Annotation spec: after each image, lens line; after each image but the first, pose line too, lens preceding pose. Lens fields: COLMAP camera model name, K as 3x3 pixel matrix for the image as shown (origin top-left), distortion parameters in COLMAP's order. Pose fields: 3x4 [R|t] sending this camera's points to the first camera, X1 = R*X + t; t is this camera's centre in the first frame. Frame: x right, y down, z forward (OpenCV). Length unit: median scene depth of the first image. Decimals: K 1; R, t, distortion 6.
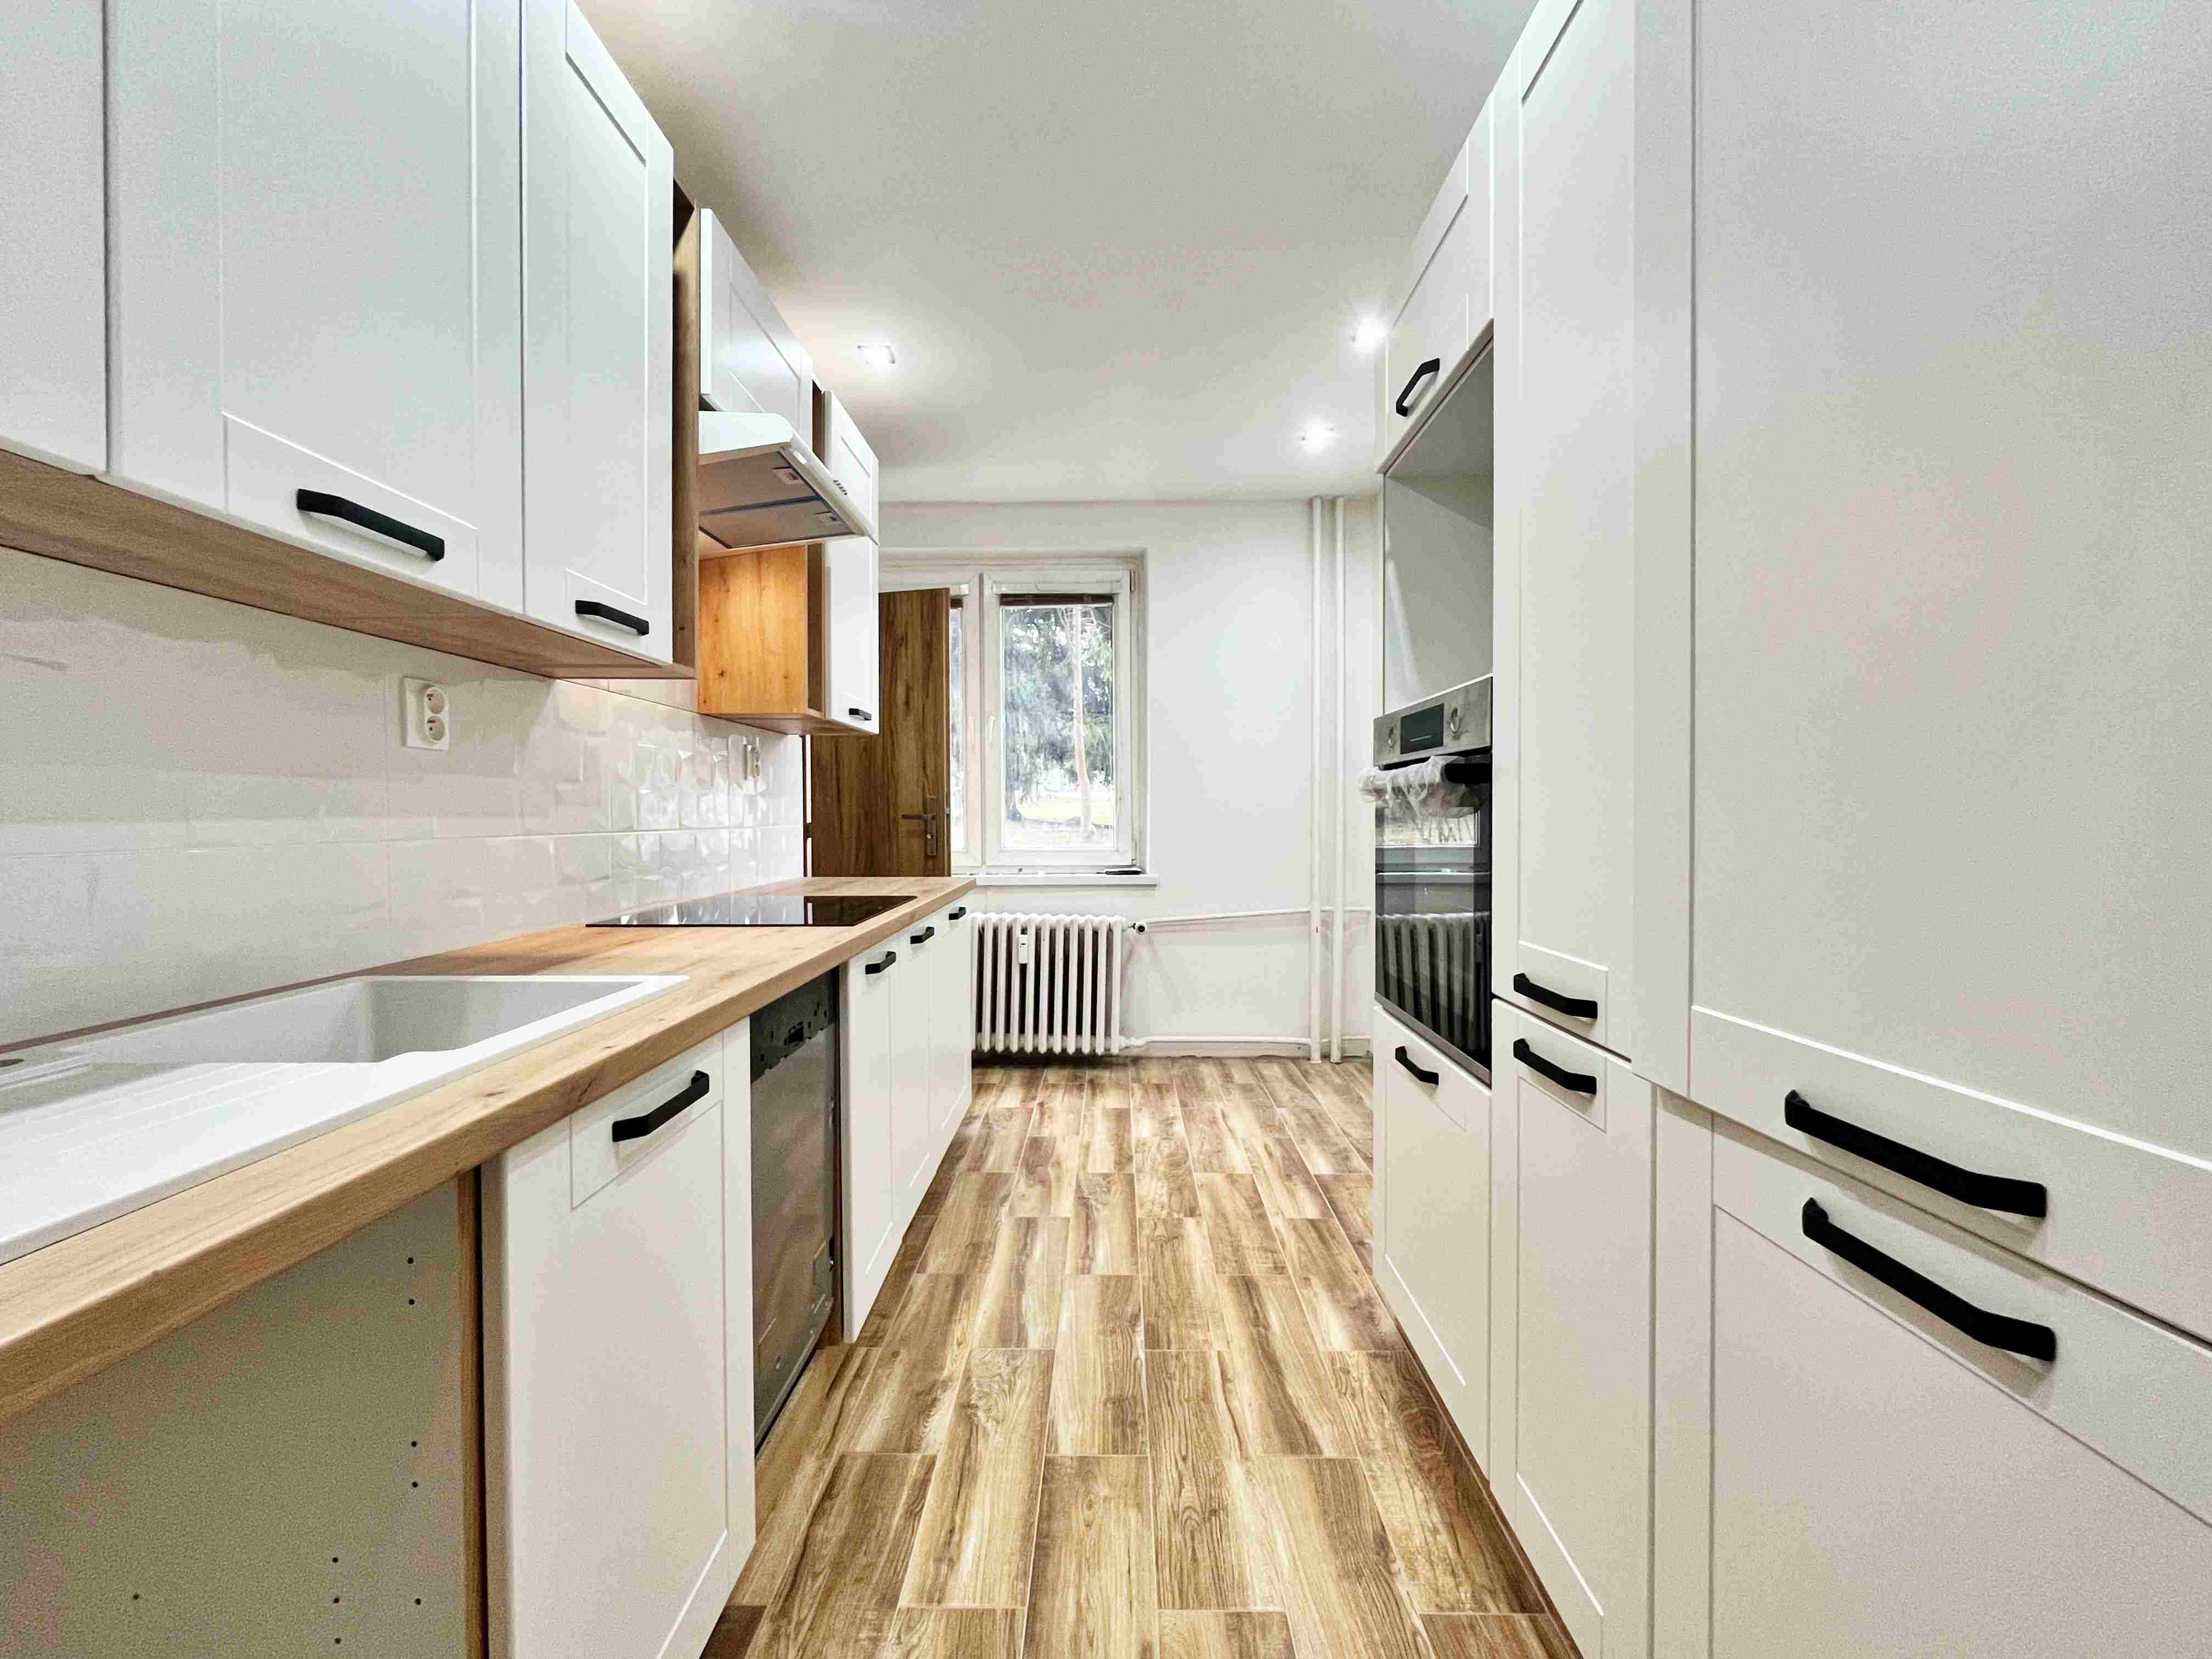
lens RADIAL K [[919.5, 0, 1106.0], [0, 919.5, 829.5], [0, 0, 1]] dist [0.002360, -0.000298]
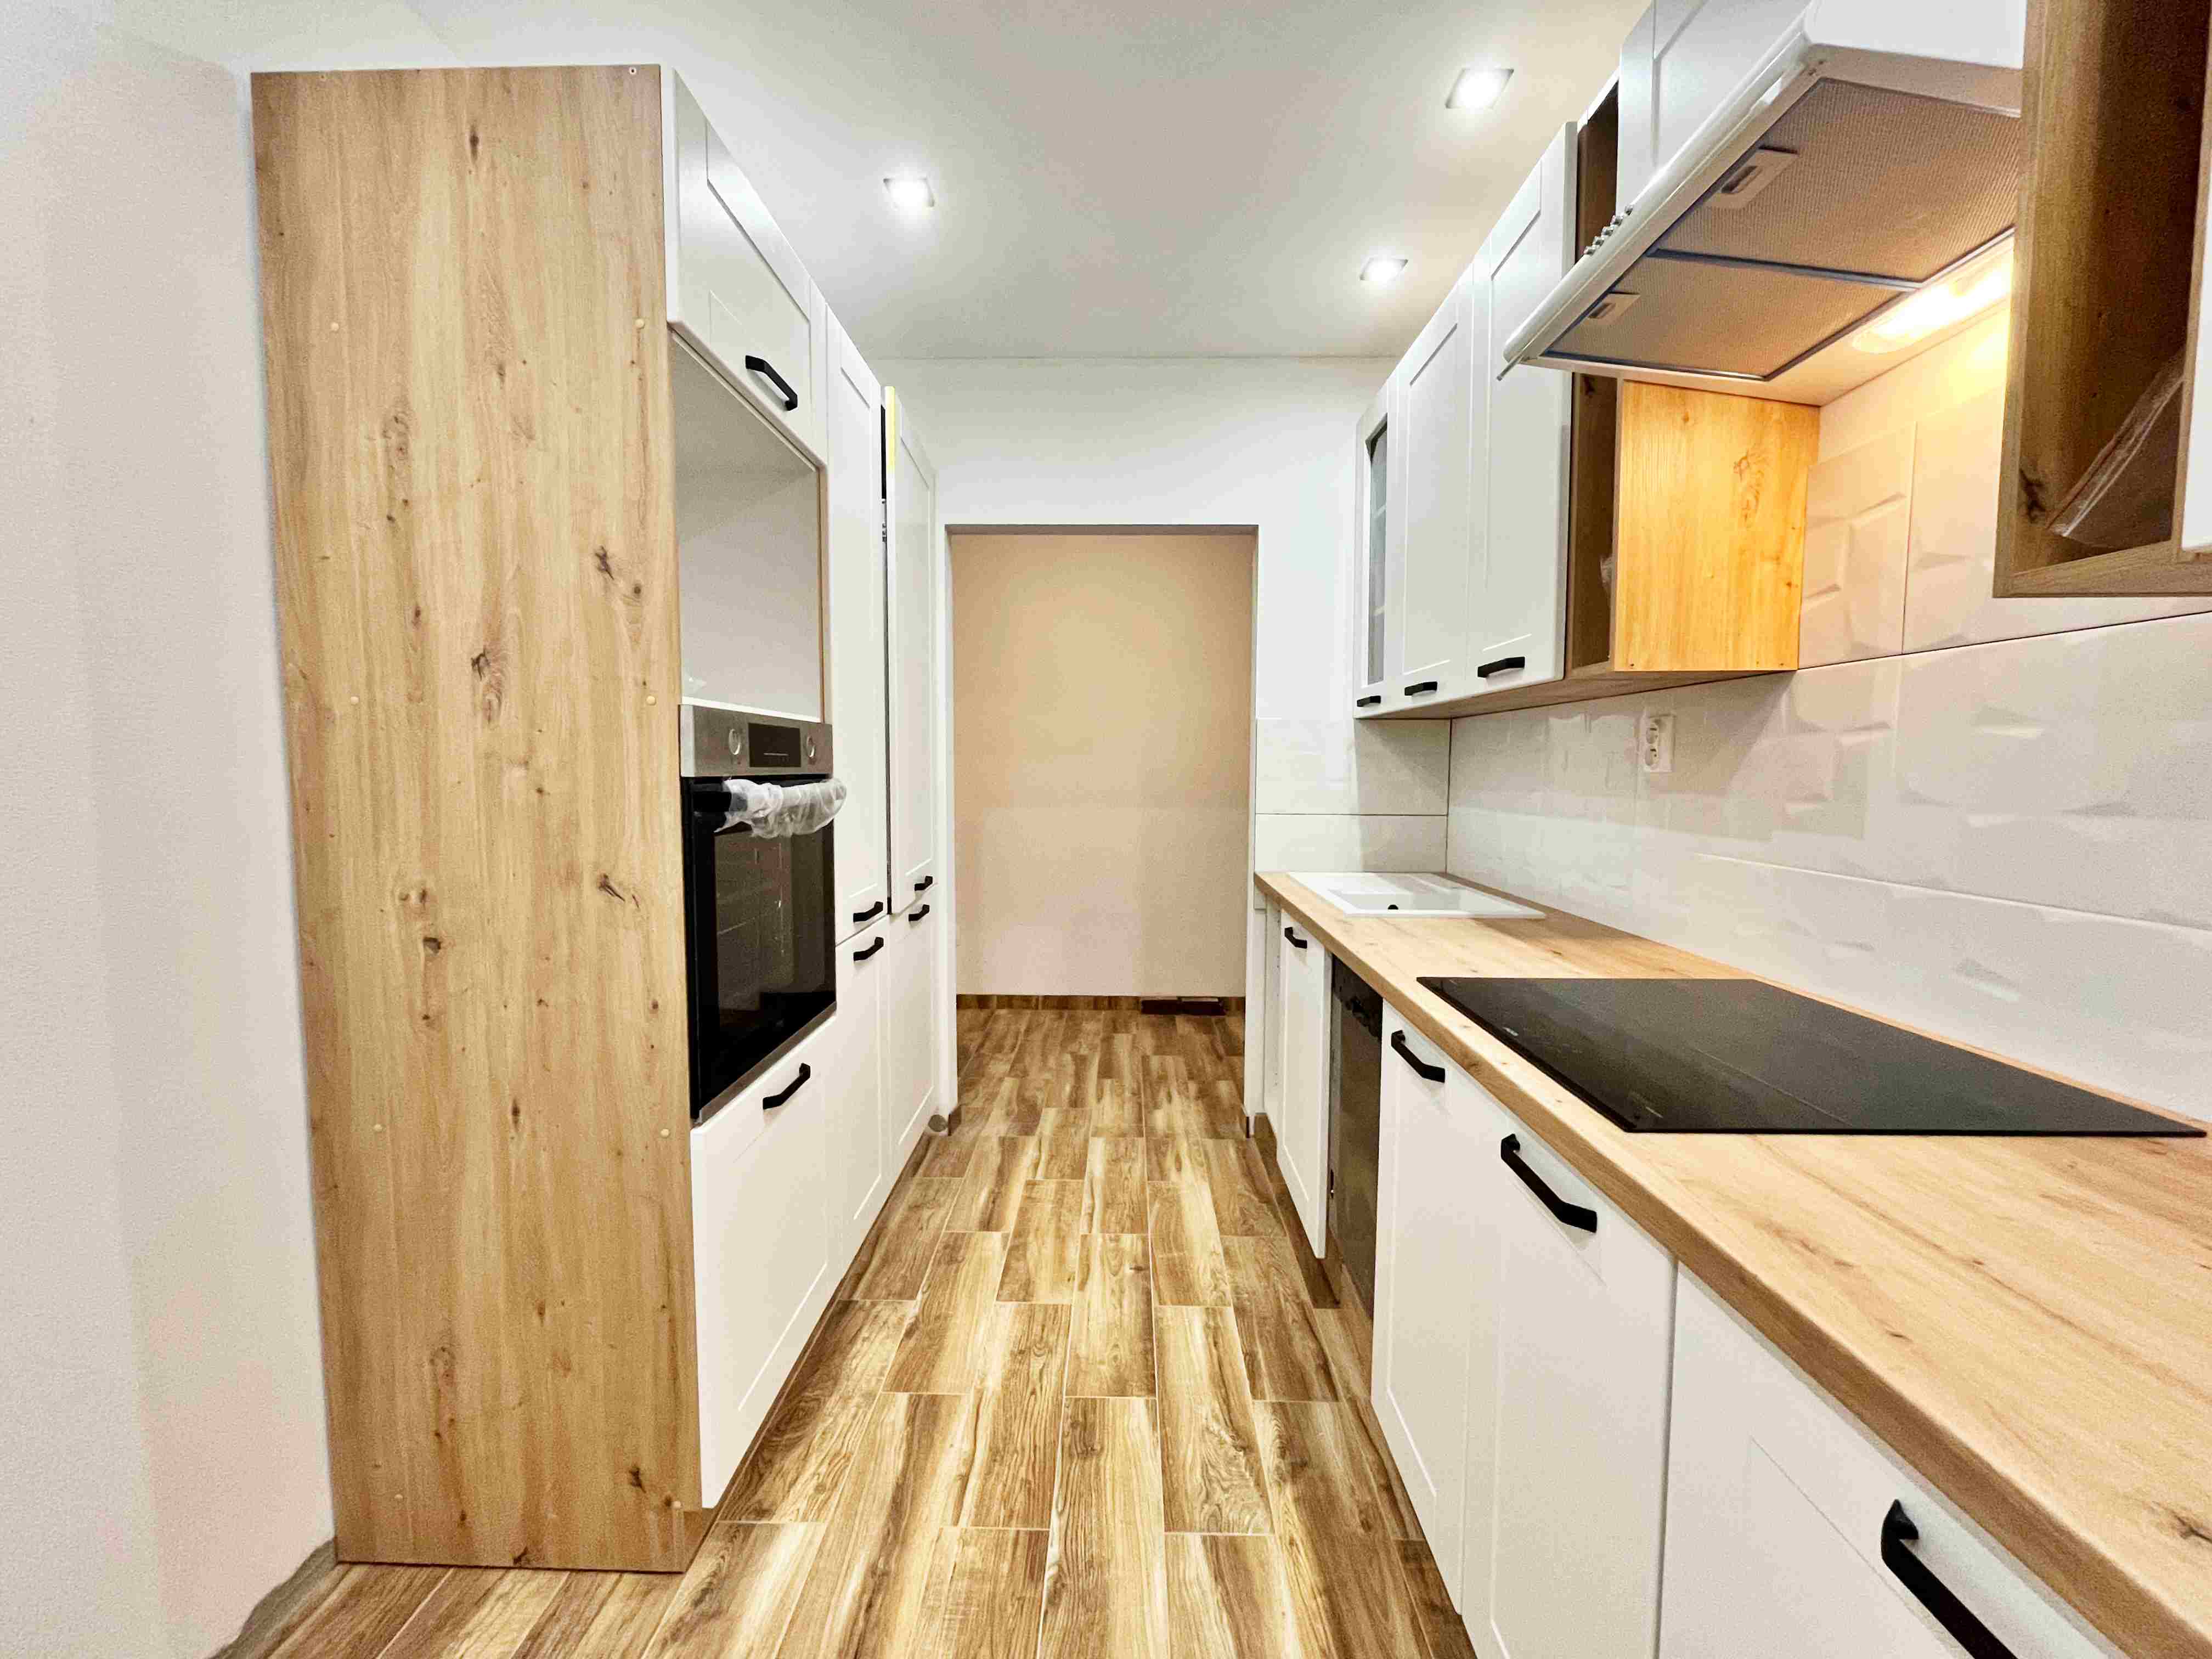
lens RADIAL K [[905.7, 0, 1106.0], [0, 905.7, 829.5], [0, 0, 1]] dist [-0.000201, -0.000228]
pose [[-0.999951, -0.001567, 0.009744, -0.011877], [-0.000712, 0.996199, 0.087105, -0.089102], [-0.009844, 0.087094, -0.996151, 1.680929]]
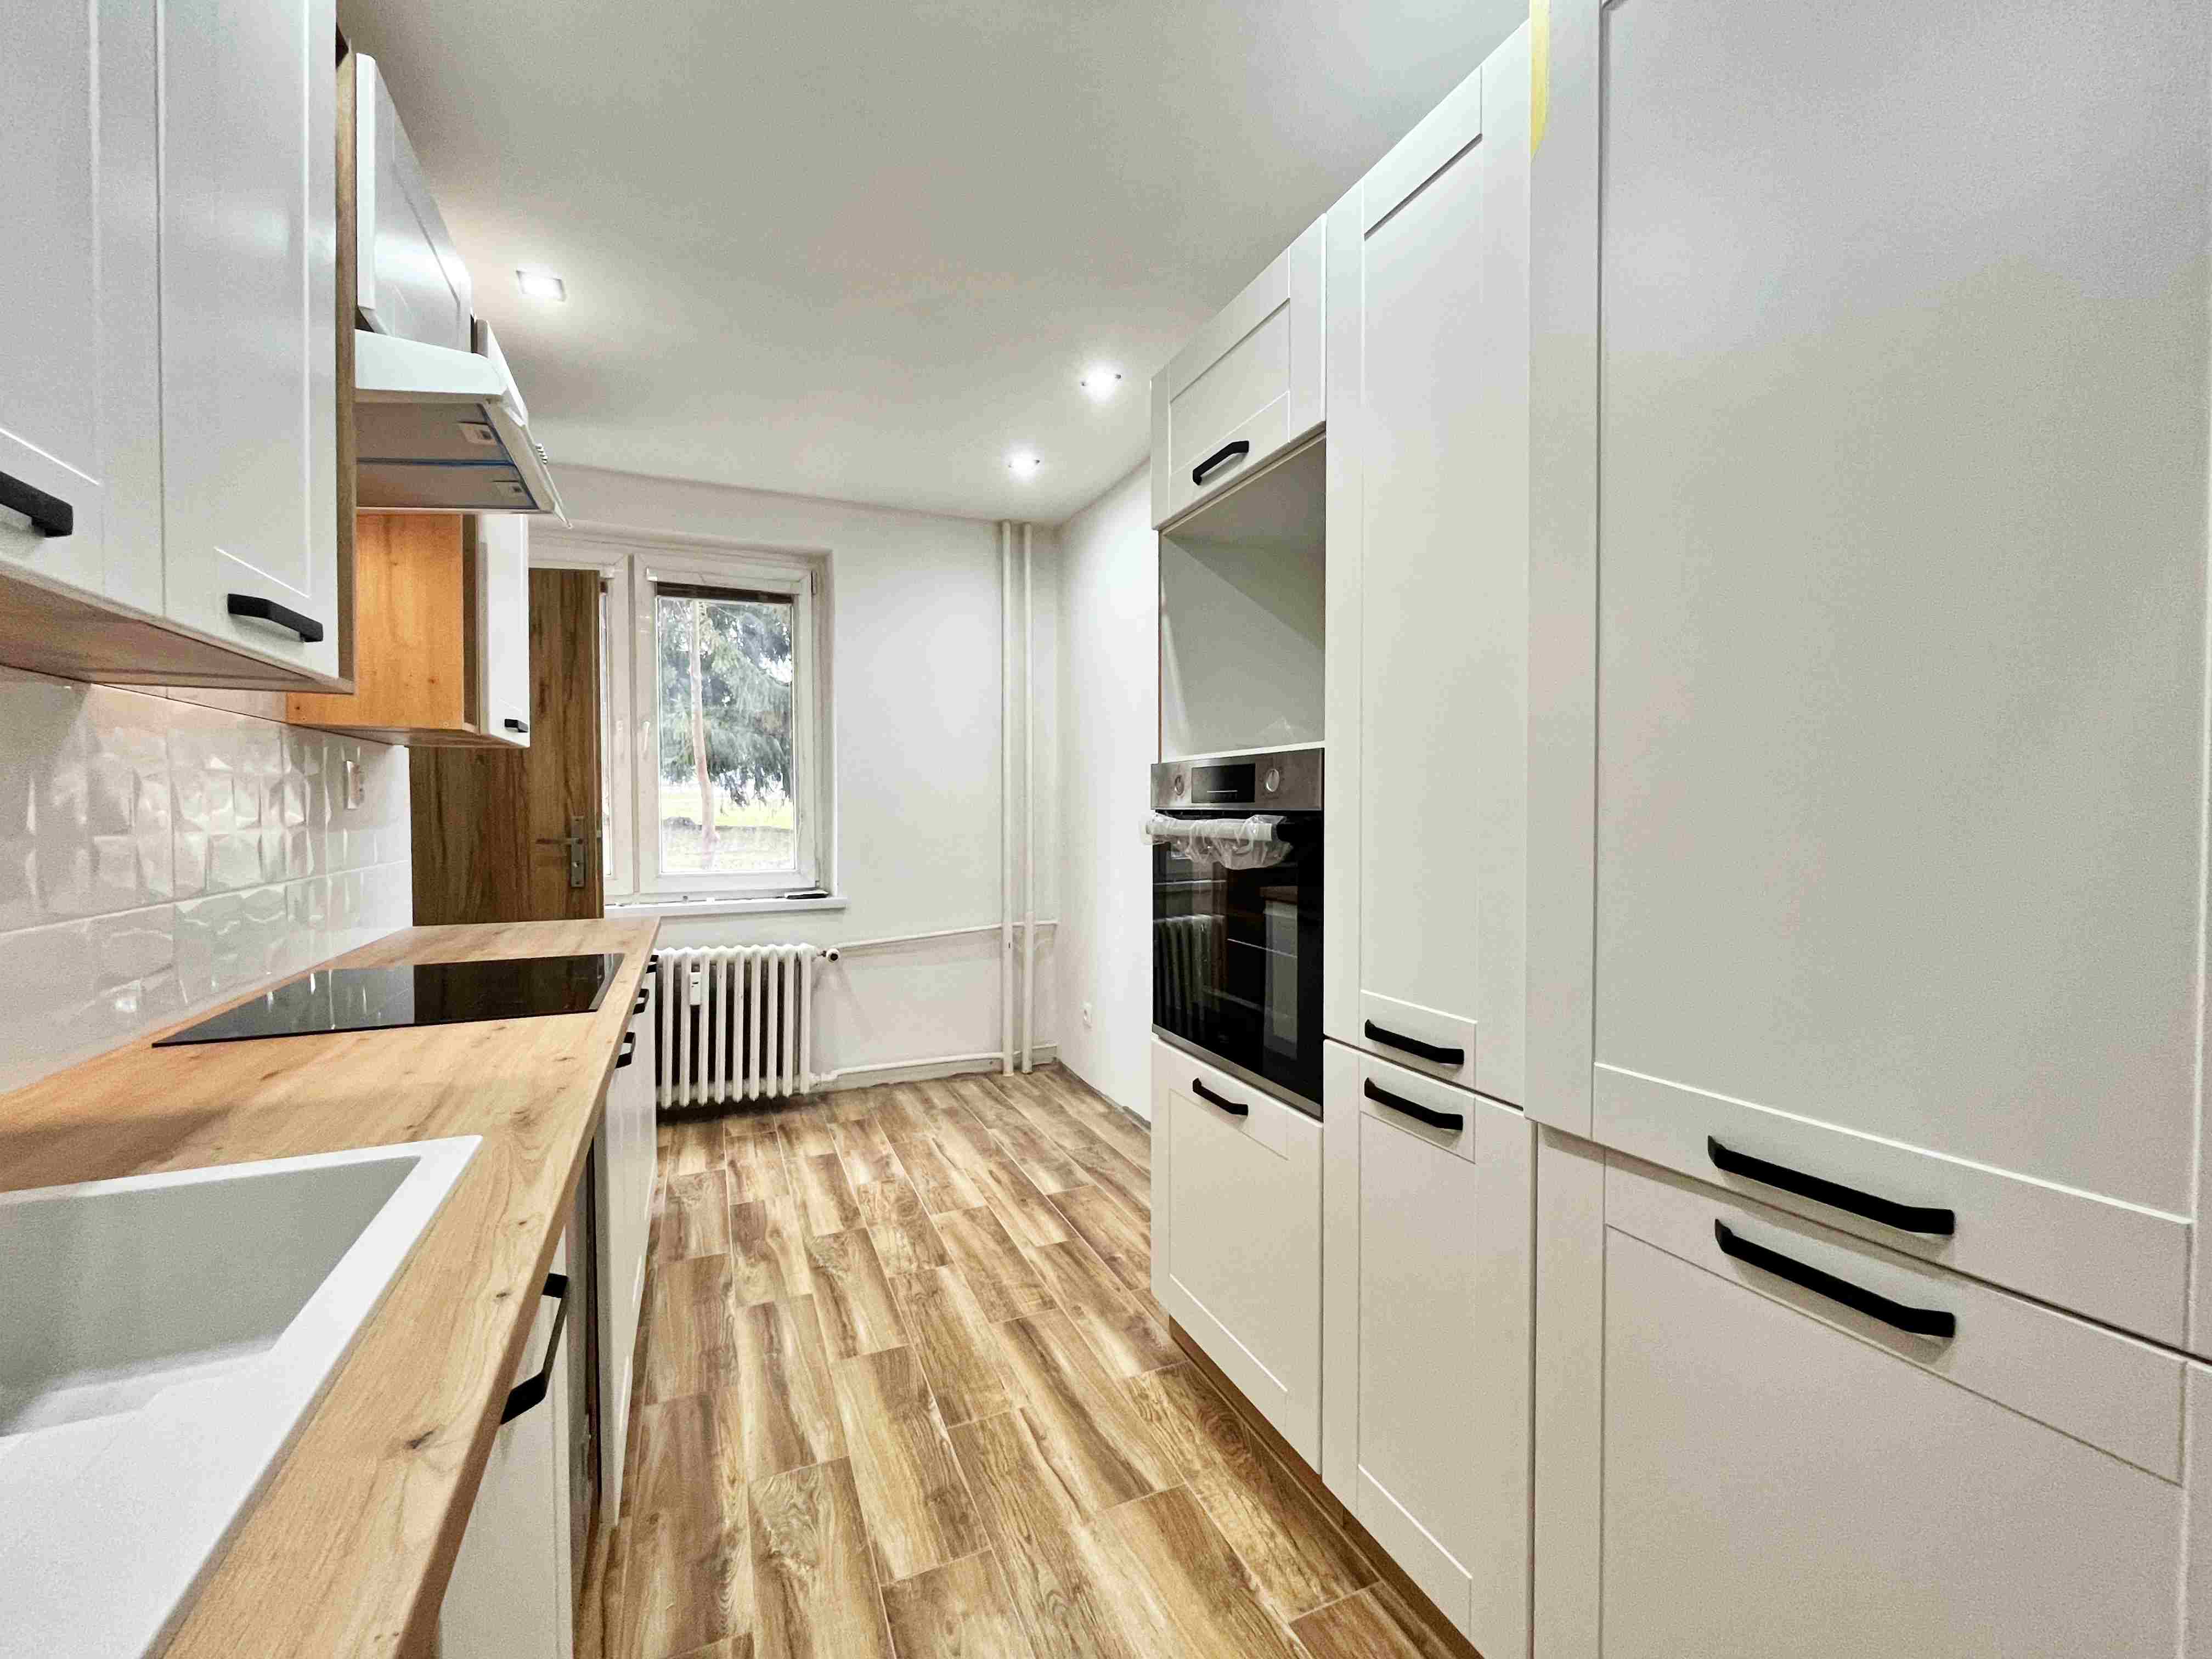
lens RADIAL K [[905.7, 0, 1106.0], [0, 905.7, 829.5], [0, 0, 1]] dist [-0.000201, -0.000228]
pose [[0.908838, -0.007380, 0.417083, -0.188853], [0.005096, 0.999965, 0.006589, -0.054101], [-0.417117, -0.003863, 0.908844, 0.087195]]
